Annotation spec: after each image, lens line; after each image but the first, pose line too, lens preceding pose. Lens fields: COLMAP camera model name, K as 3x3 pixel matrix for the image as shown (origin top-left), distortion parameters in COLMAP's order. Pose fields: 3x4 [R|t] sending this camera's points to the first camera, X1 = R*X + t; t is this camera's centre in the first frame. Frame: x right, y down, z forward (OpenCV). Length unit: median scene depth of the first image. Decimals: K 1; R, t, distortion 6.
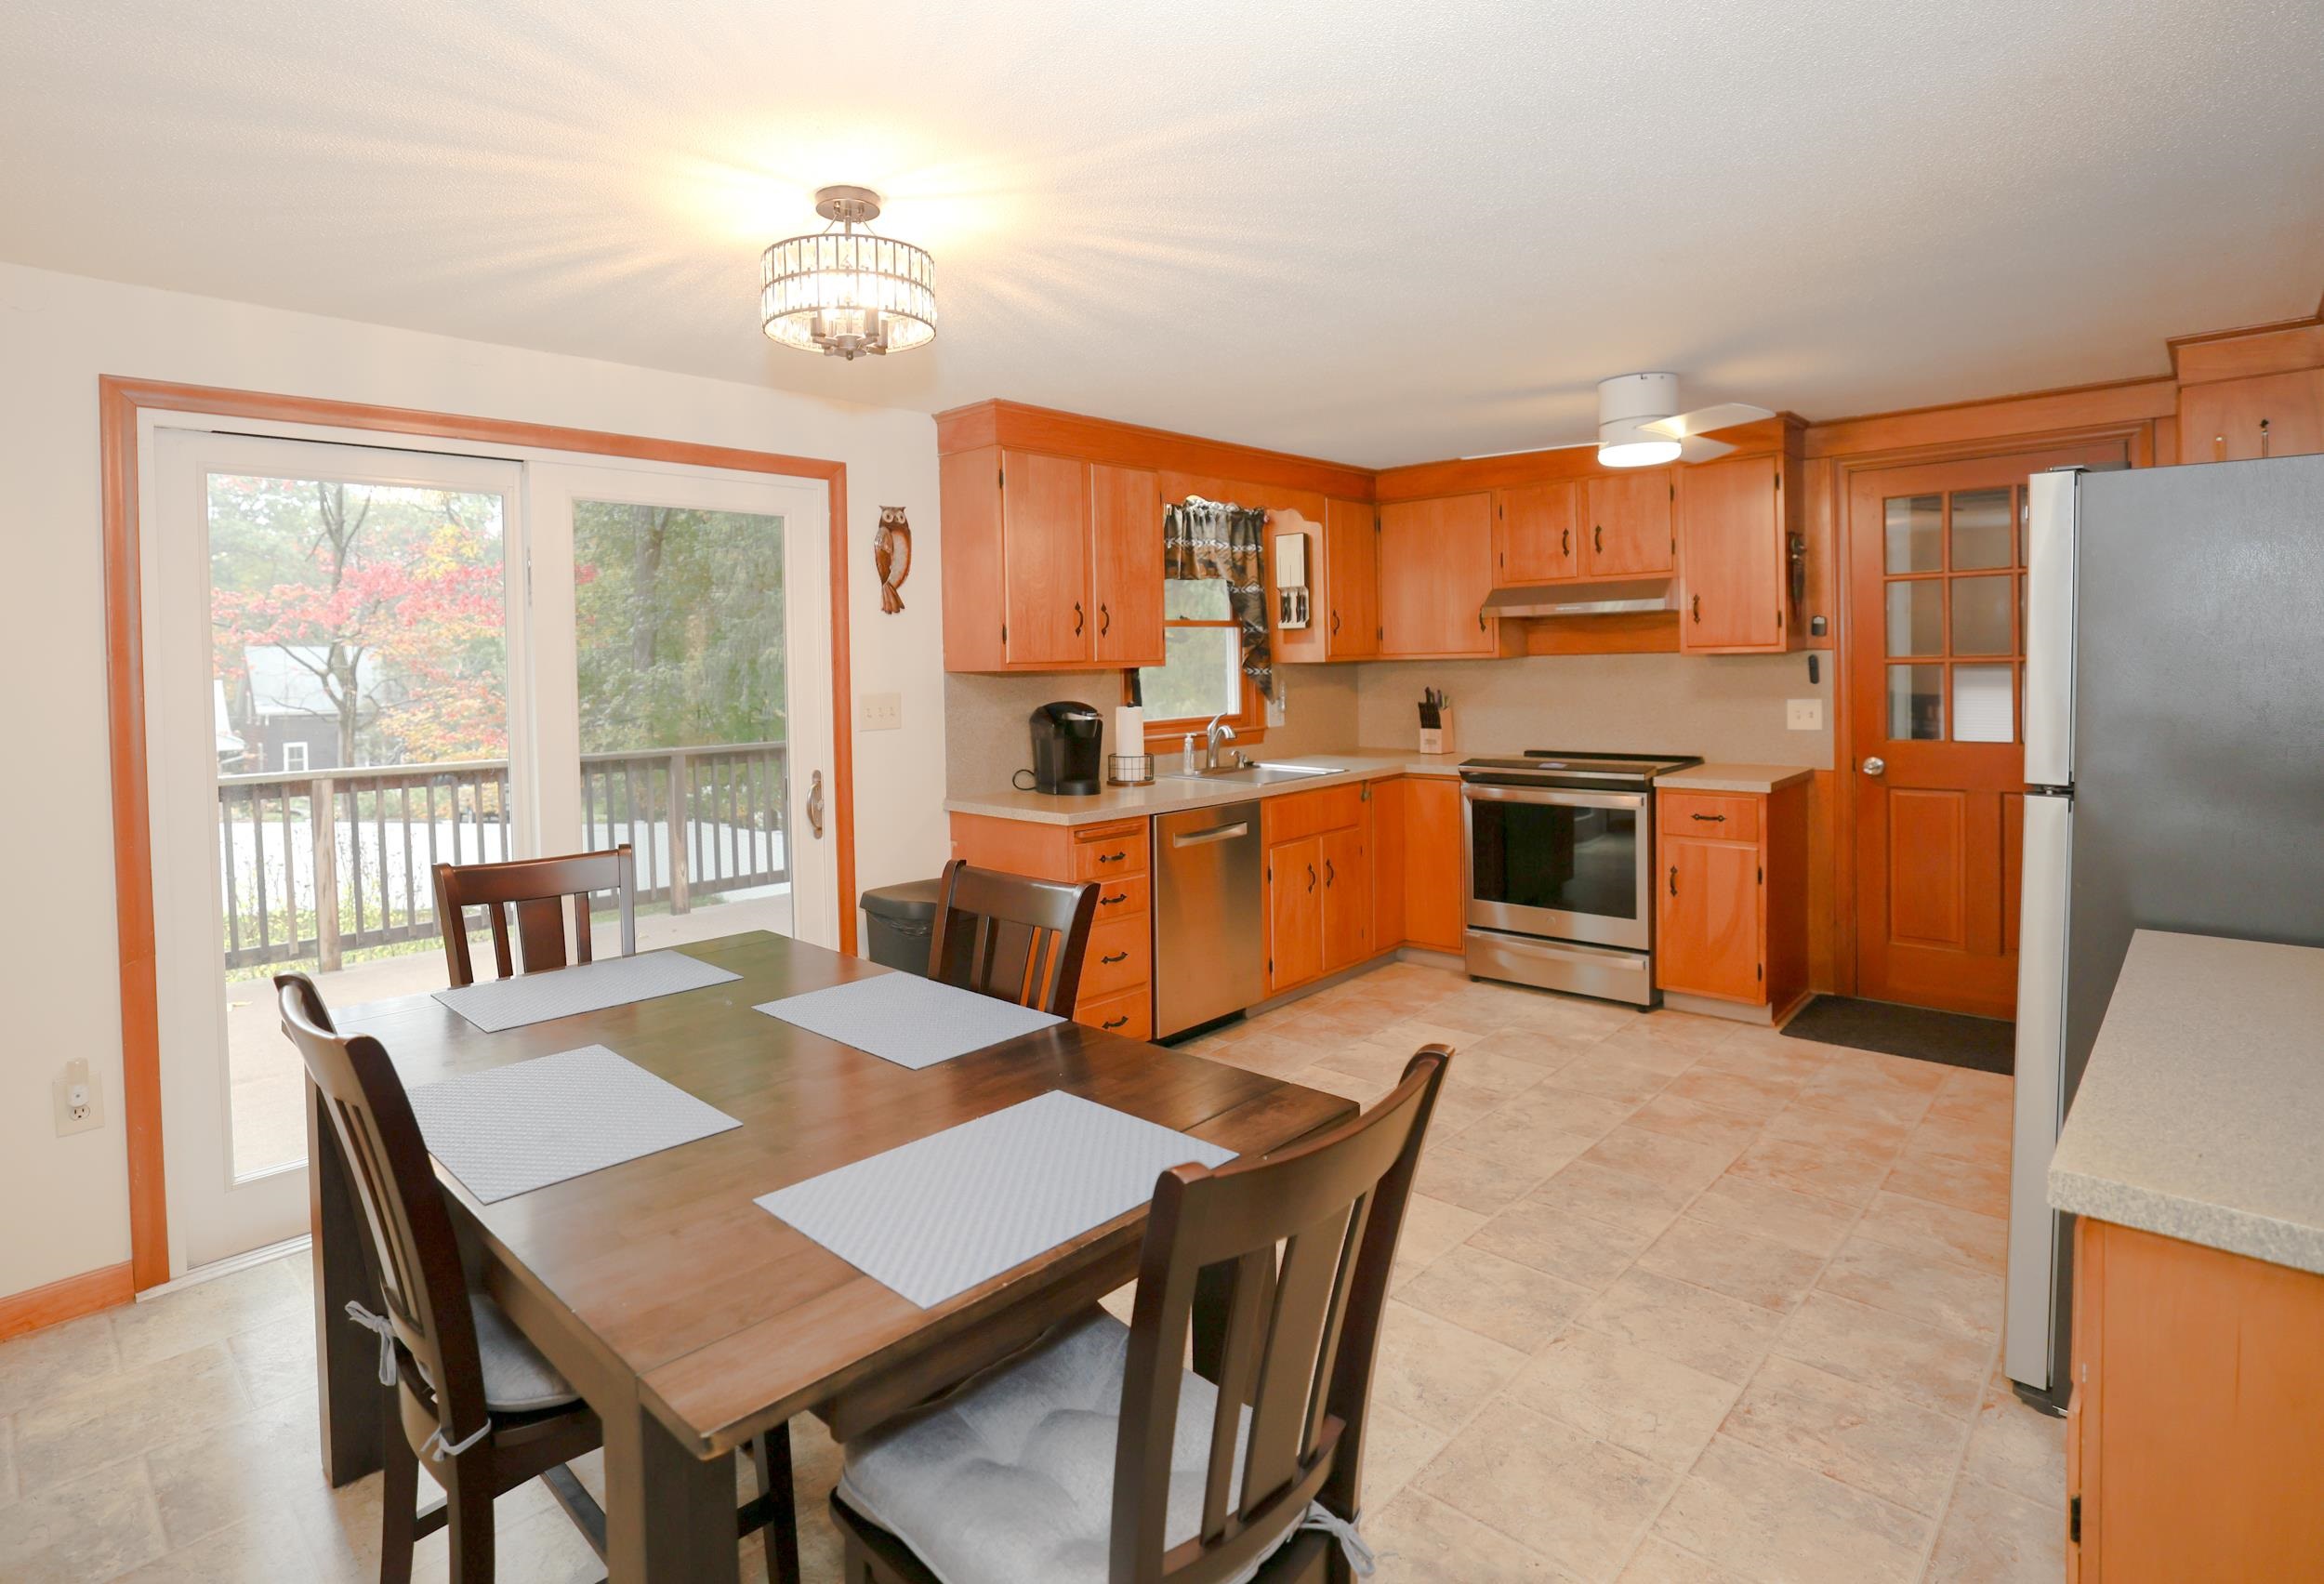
lens RADIAL K [[1175.0, 0, 1163.4], [0, 1175.0, 713.9], [0, 0, 1]] dist [-0.002598, -0.000373]
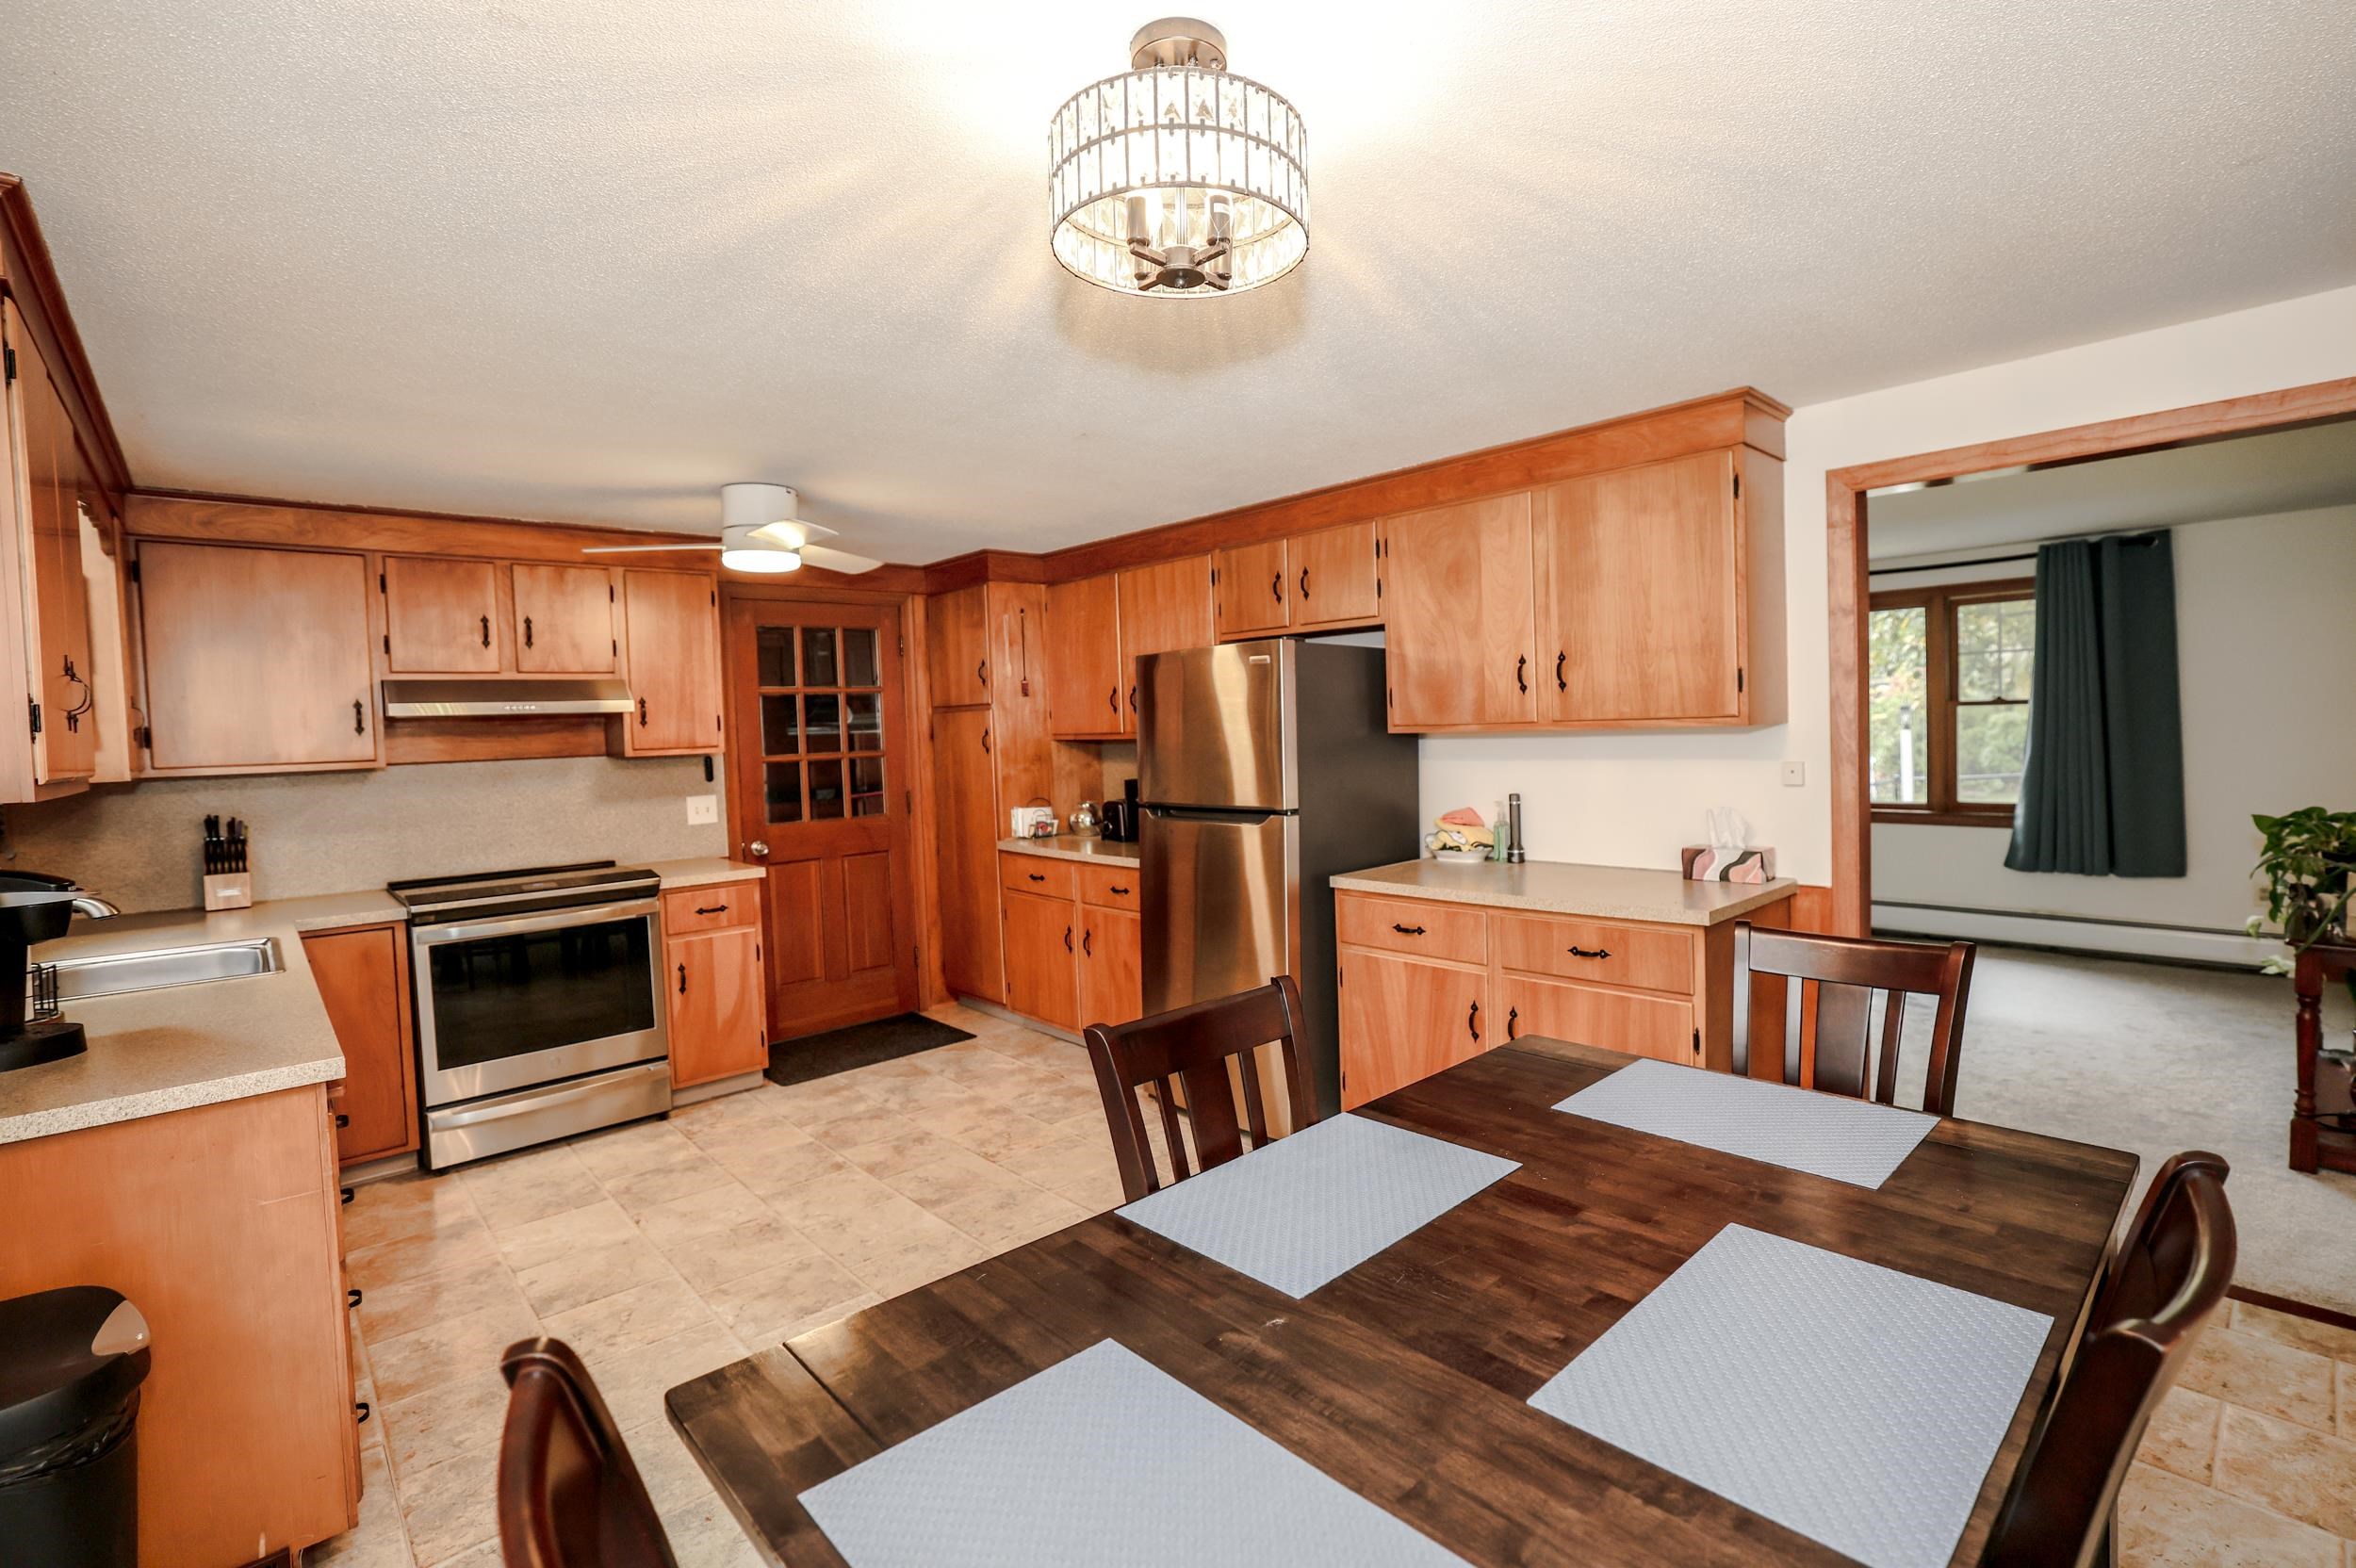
lens RADIAL K [[1071.4, 0, 1189.2], [0, 1071.4, 775.3], [0, 0, 1]] dist [-0.022374, 0.019348]
pose [[0.092448, -0.029848, 0.995270, -0.449967], [0.072973, 0.997066, 0.023124, -0.023609], [-0.993040, 0.070490, 0.094355, 0.473531]]
